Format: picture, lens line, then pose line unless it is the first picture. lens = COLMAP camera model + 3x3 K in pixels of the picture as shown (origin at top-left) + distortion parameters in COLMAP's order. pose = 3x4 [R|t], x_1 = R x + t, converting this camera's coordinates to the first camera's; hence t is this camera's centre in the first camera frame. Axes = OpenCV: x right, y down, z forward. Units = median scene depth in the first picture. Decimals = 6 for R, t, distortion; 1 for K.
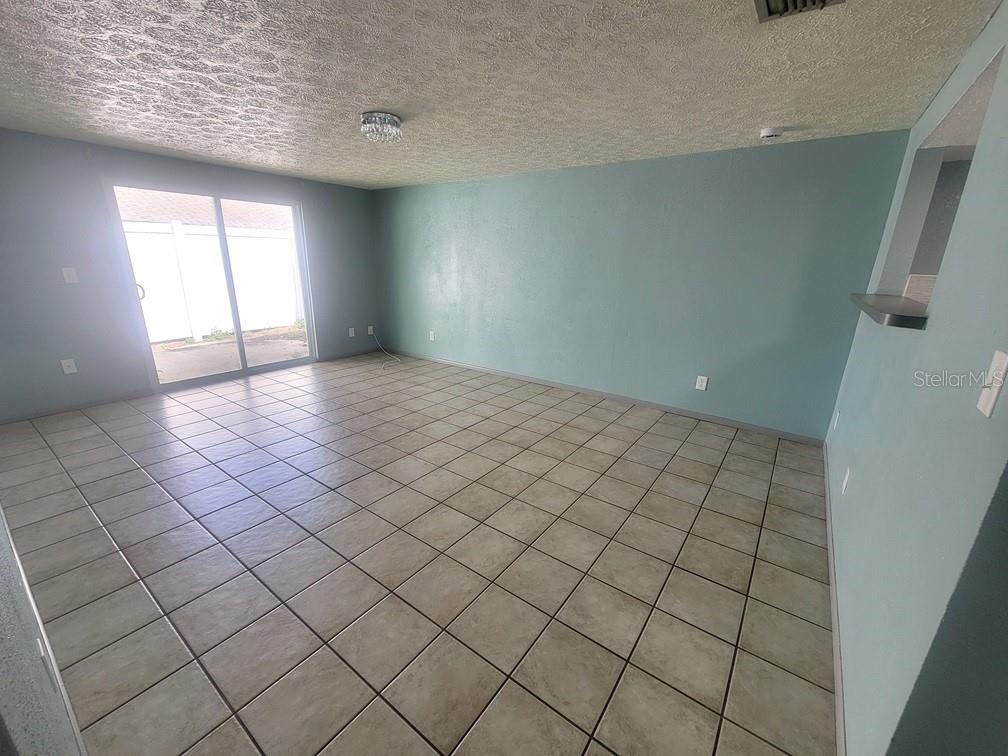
lens RADIAL K [[411.9, 0, 504.6], [0, 411.9, 386.3], [0, 0, 1]] dist [0.003825, -0.000283]
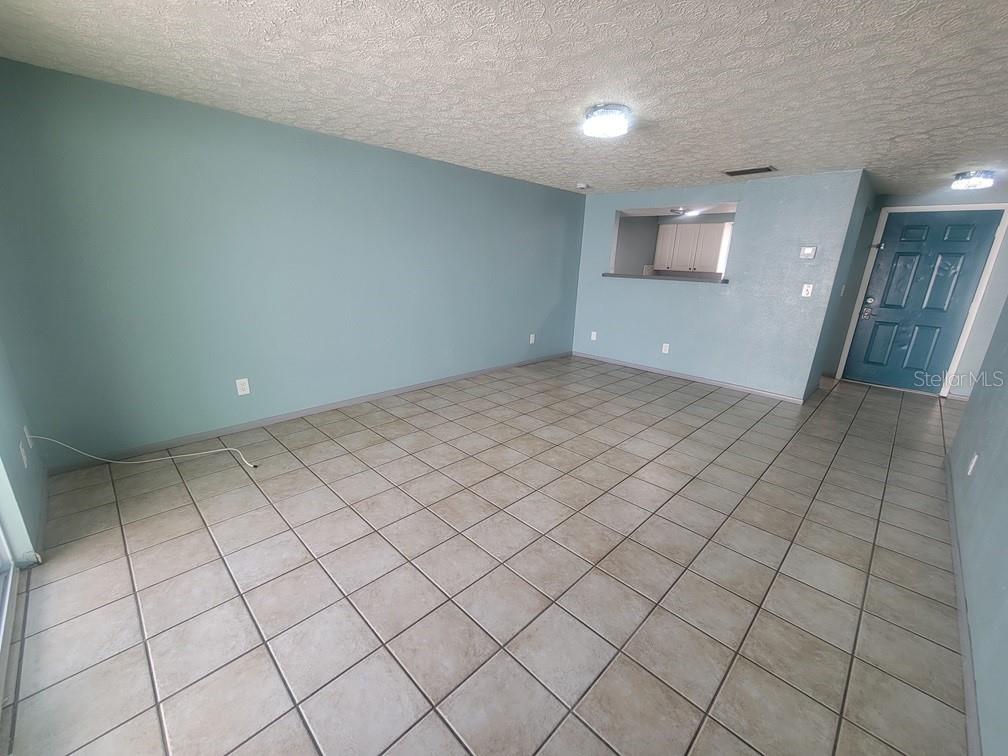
lens RADIAL K [[411.9, 0, 496.4], [0, 411.9, 388.7], [0, 0, 1]] dist [0.003825, -0.000283]
pose [[0.161568, -0.314715, 0.935334, -1.082915], [0.262401, 0.927369, 0.266708, -0.298054], [-0.951337, 0.202341, 0.232415, 0.890489]]
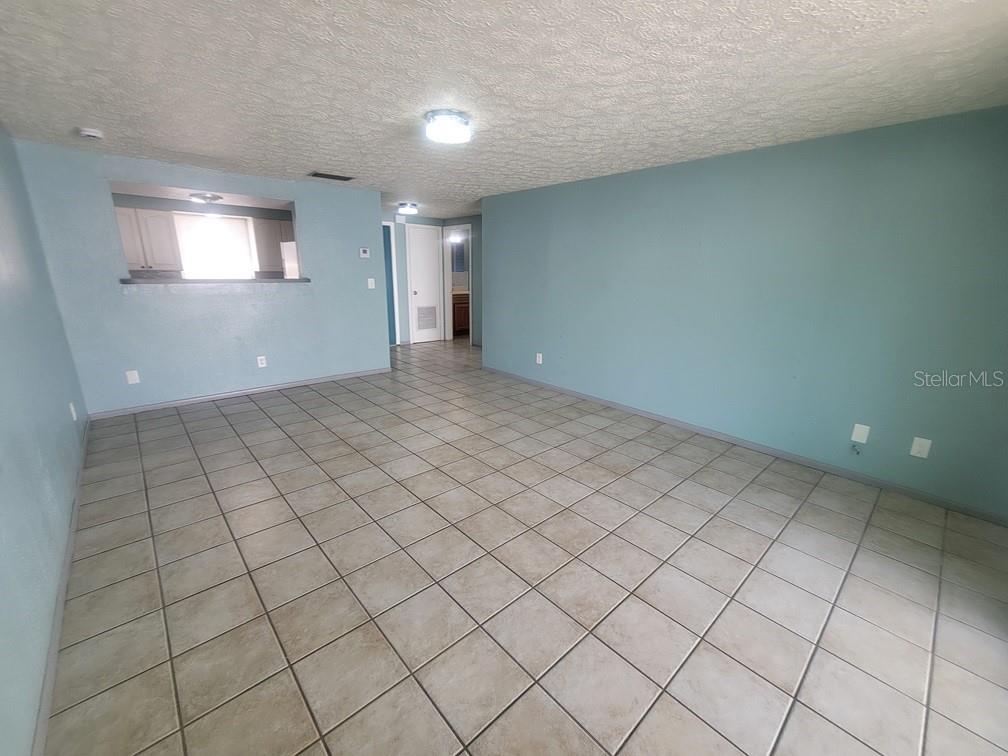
lens RADIAL K [[411.9, 0, 506.3], [0, 411.9, 390.4], [0, 0, 1]] dist [0.003825, -0.000283]
pose [[-0.979842, -0.094837, 0.175830, -0.500346], [0.018021, 0.834590, 0.550577, -0.496150], [-0.198961, 0.542647, -0.816057, 1.585146]]
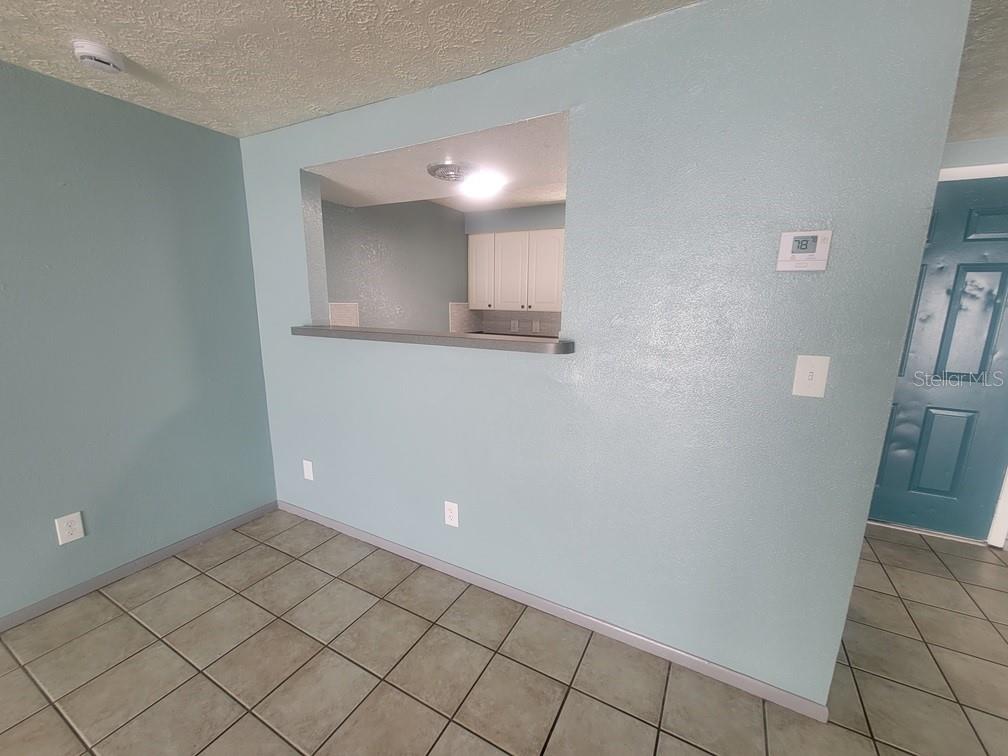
lens RADIAL K [[411.9, 0, 507.3], [0, 411.9, 385.6], [0, 0, 1]] dist [0.003825, -0.000283]
pose [[-0.118959, -0.230045, 0.965882, -0.032138], [0.281090, 0.925190, 0.254973, -0.159673], [-0.952280, 0.301831, -0.045397, 0.509516]]
